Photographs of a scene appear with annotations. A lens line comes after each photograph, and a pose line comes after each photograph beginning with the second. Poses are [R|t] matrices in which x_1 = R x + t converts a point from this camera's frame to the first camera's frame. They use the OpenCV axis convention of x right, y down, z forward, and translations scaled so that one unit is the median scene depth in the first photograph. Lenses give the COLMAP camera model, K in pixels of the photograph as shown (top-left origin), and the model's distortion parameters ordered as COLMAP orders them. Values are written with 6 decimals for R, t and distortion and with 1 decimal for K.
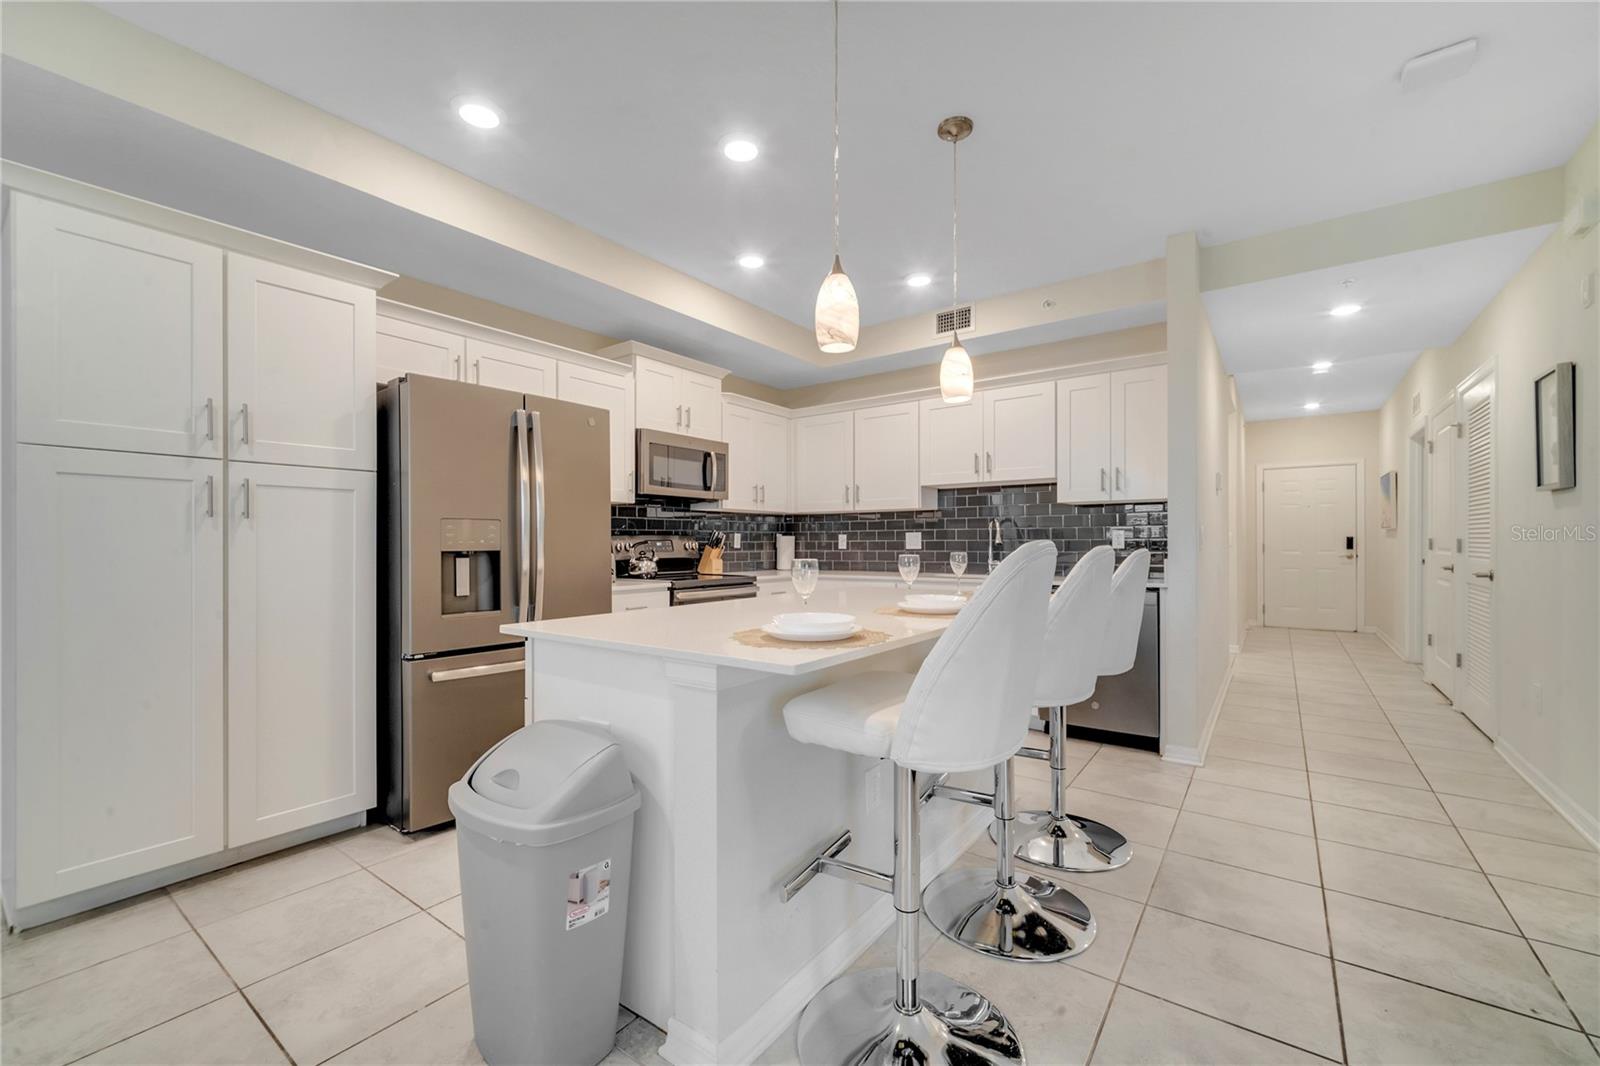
lens RADIAL K [[656.3, 0, 797.6], [0, 656.3, 539.4], [0, 0, 1]] dist [0.005729, -0.002127]
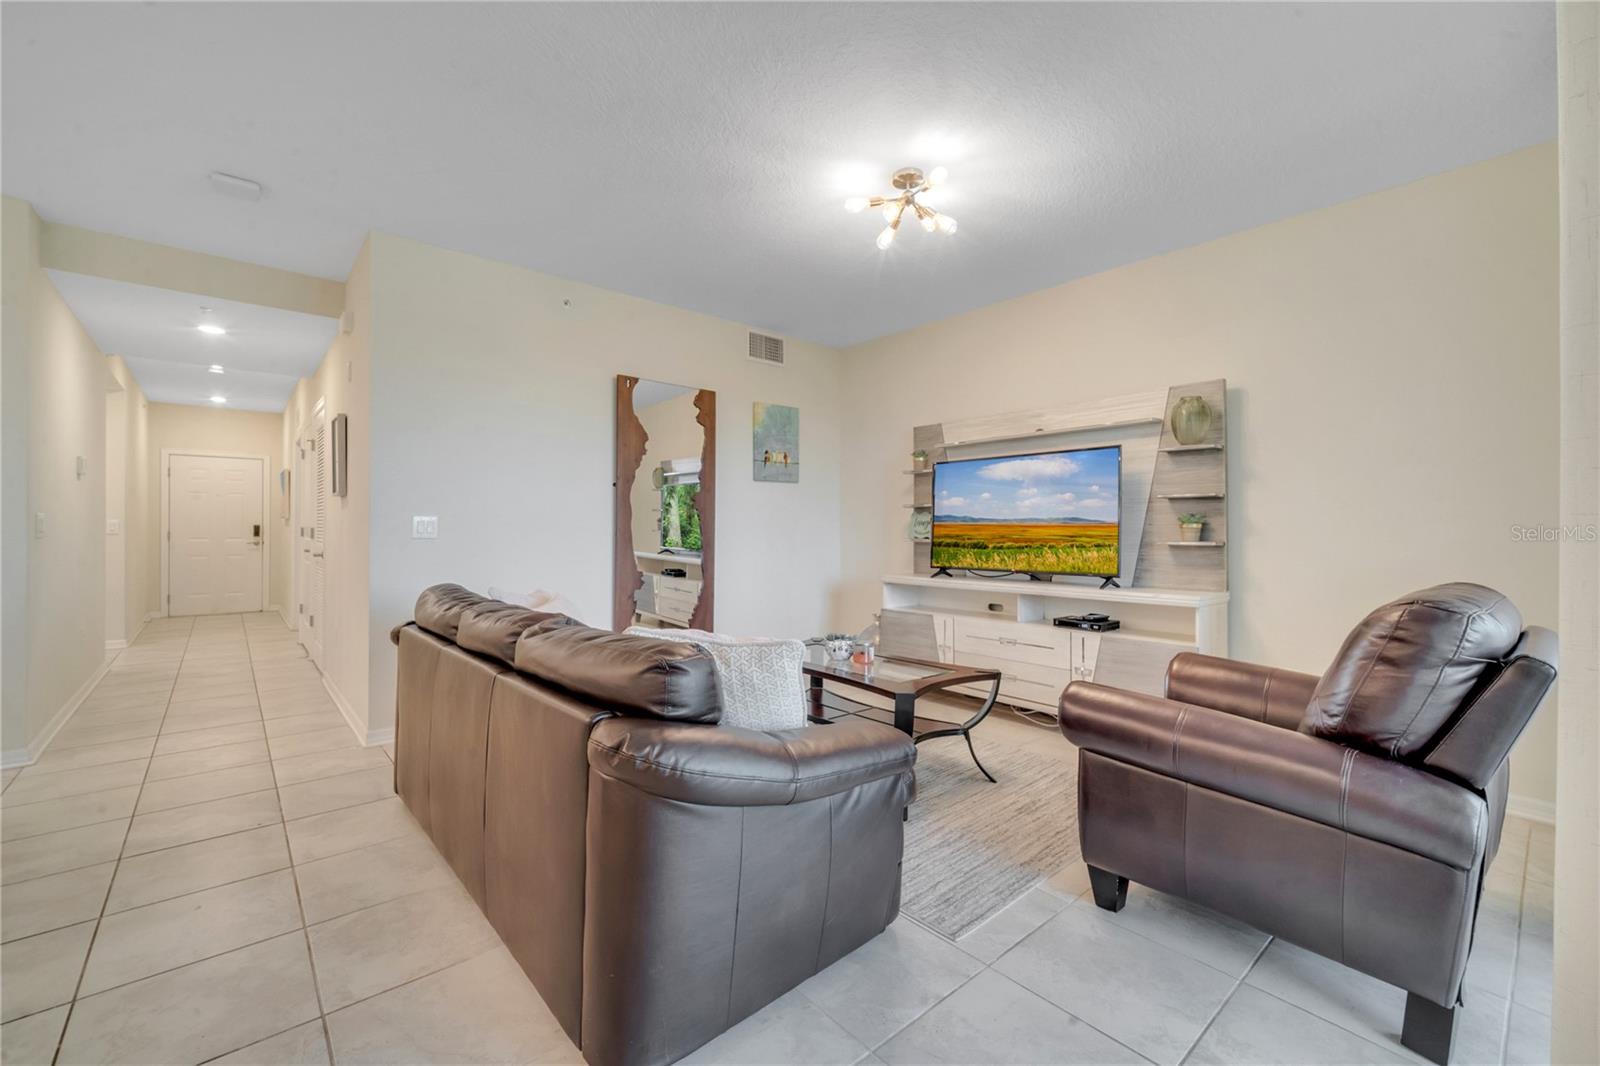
lens RADIAL K [[656.3, 0, 792.6], [0, 656.3, 527.5], [0, 0, 1]] dist [0.005729, -0.002127]
pose [[0.226861, 0.005167, 0.973914, -0.037902], [-0.006384, 0.999972, -0.003819, -0.001719], [-0.973906, -0.005351, 0.226887, -0.157418]]
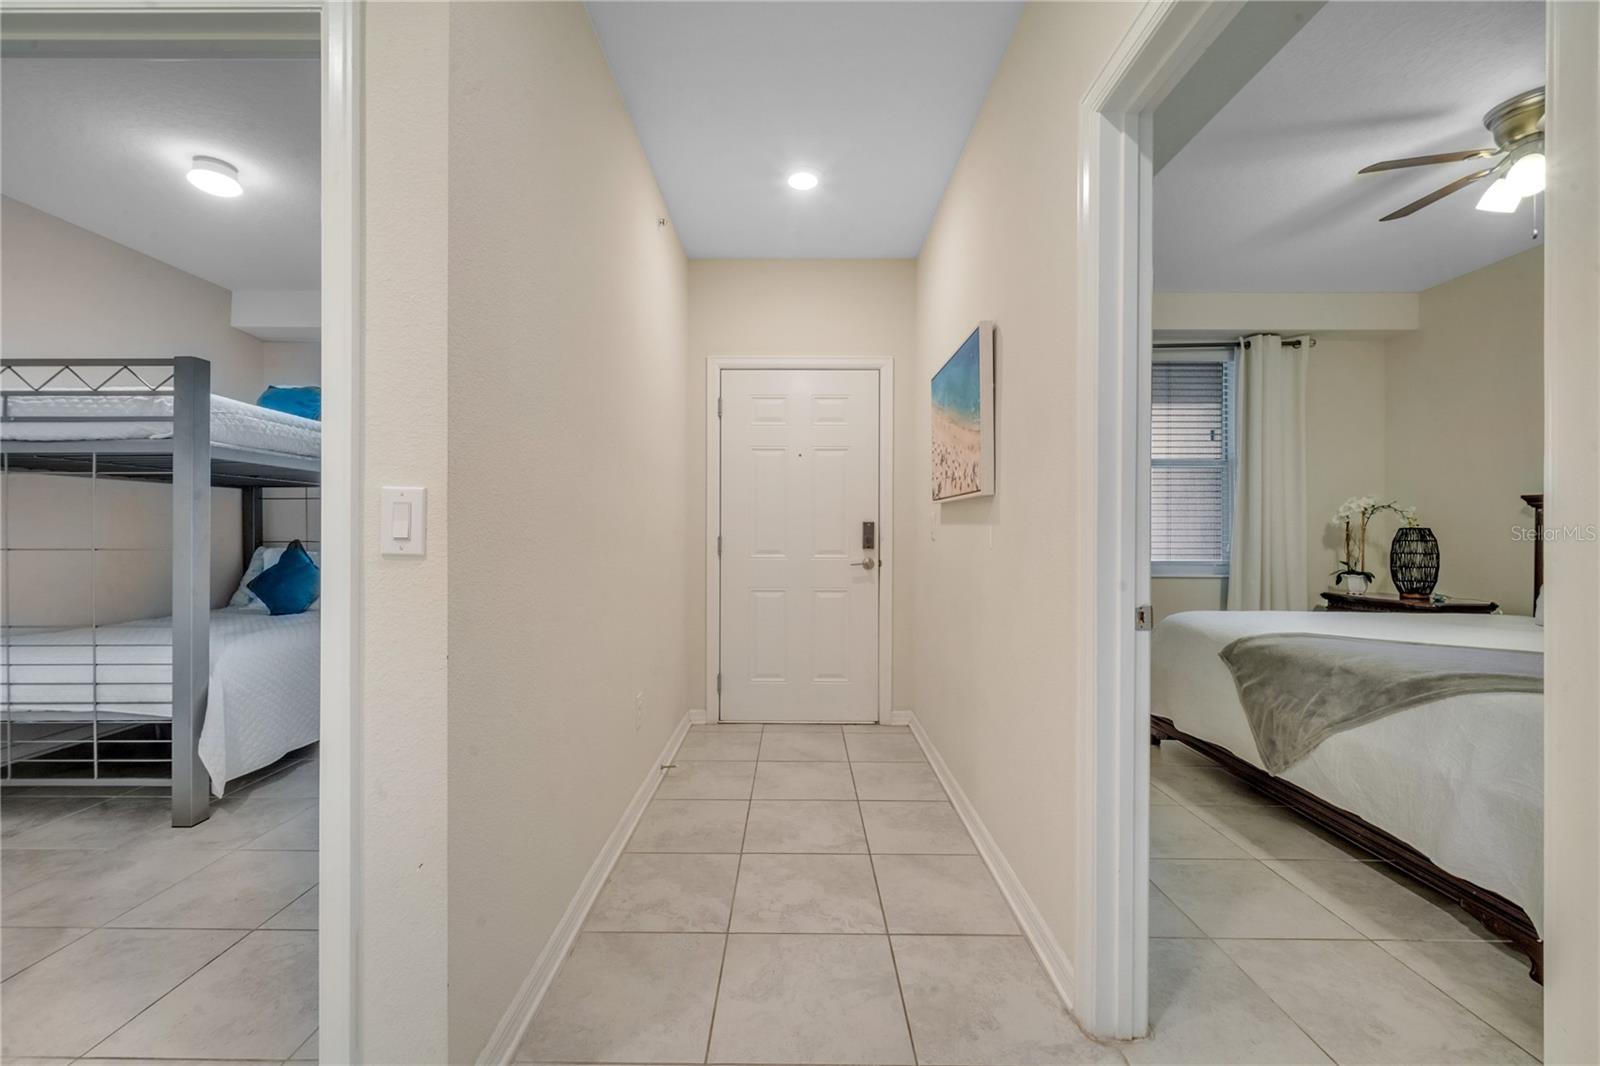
lens RADIAL K [[656.3, 0, 791.4], [0, 656.3, 527.6], [0, 0, 1]] dist [0.005729, -0.002127]
pose [[0.815038, 0.005629, 0.579380, 0.675479], [-0.005177, 0.999984, -0.002432, 0.001788], [-0.579384, -0.001018, 0.815054, 0.840089]]
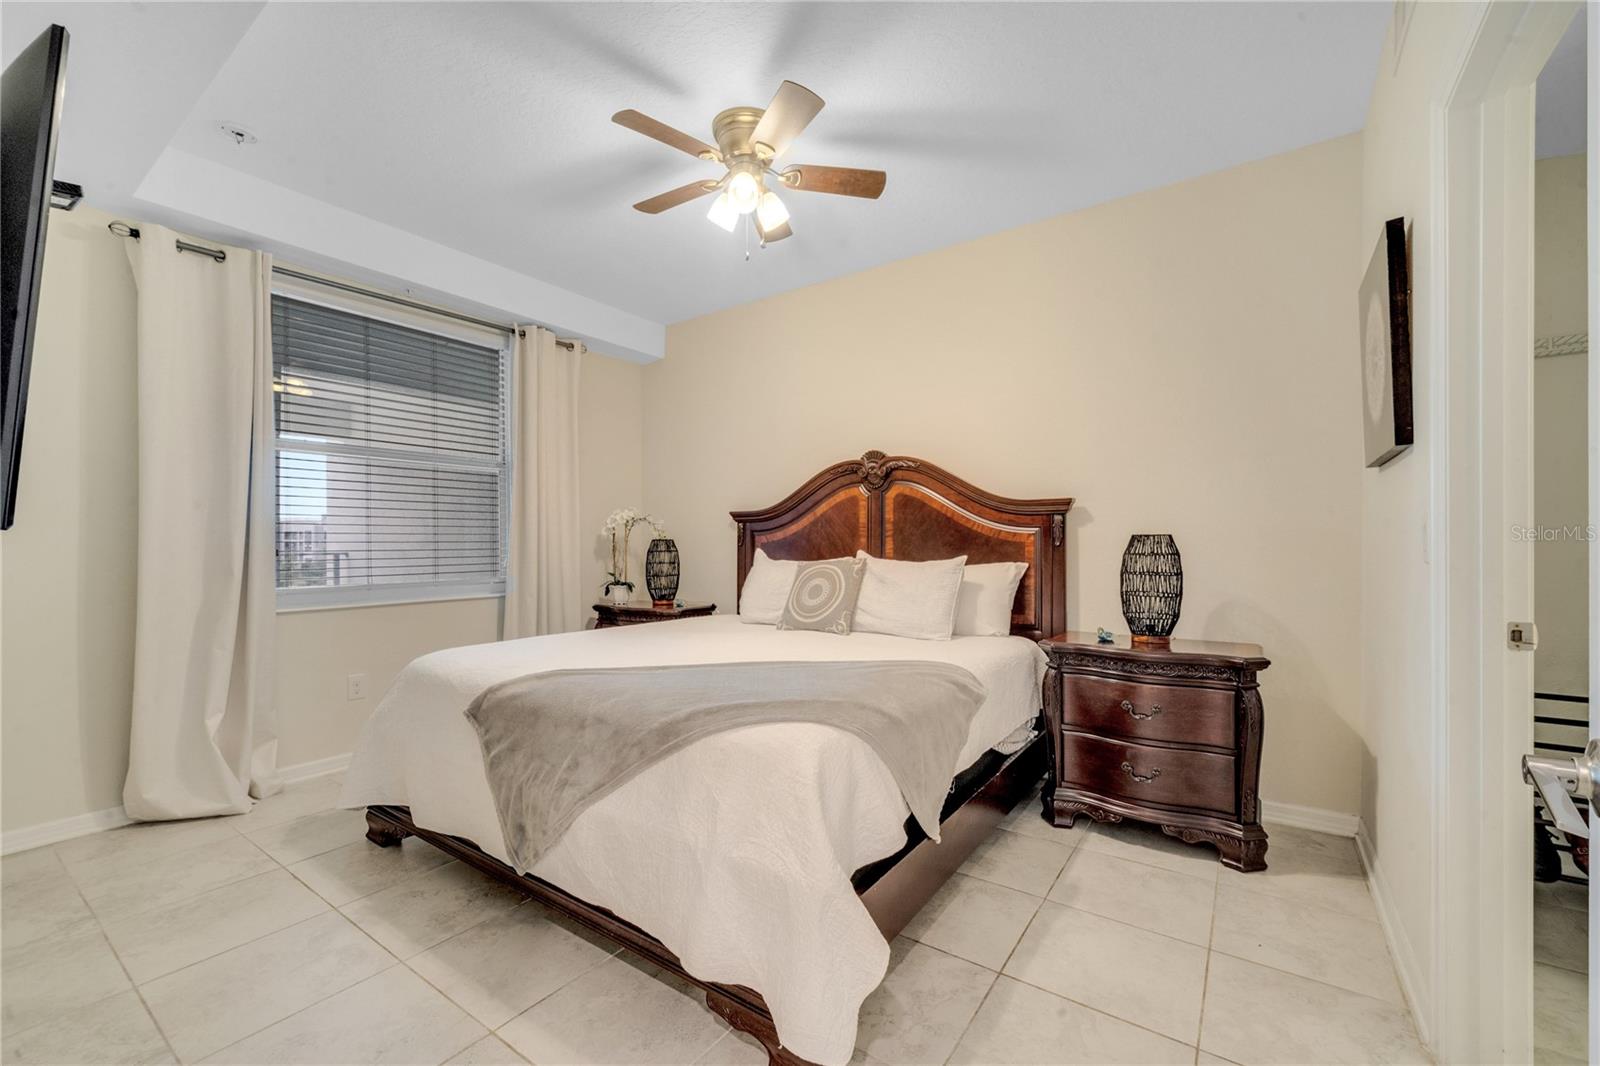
lens RADIAL K [[656.3, 0, 801.3], [0, 656.3, 541.6], [0, 0, 1]] dist [0.005729, -0.002127]
pose [[-0.013713, 0.003253, 0.999901, 0.757323], [0.003674, 0.999988, -0.003203, 0.002114], [-0.999899, 0.003630, -0.013725, 0.856490]]
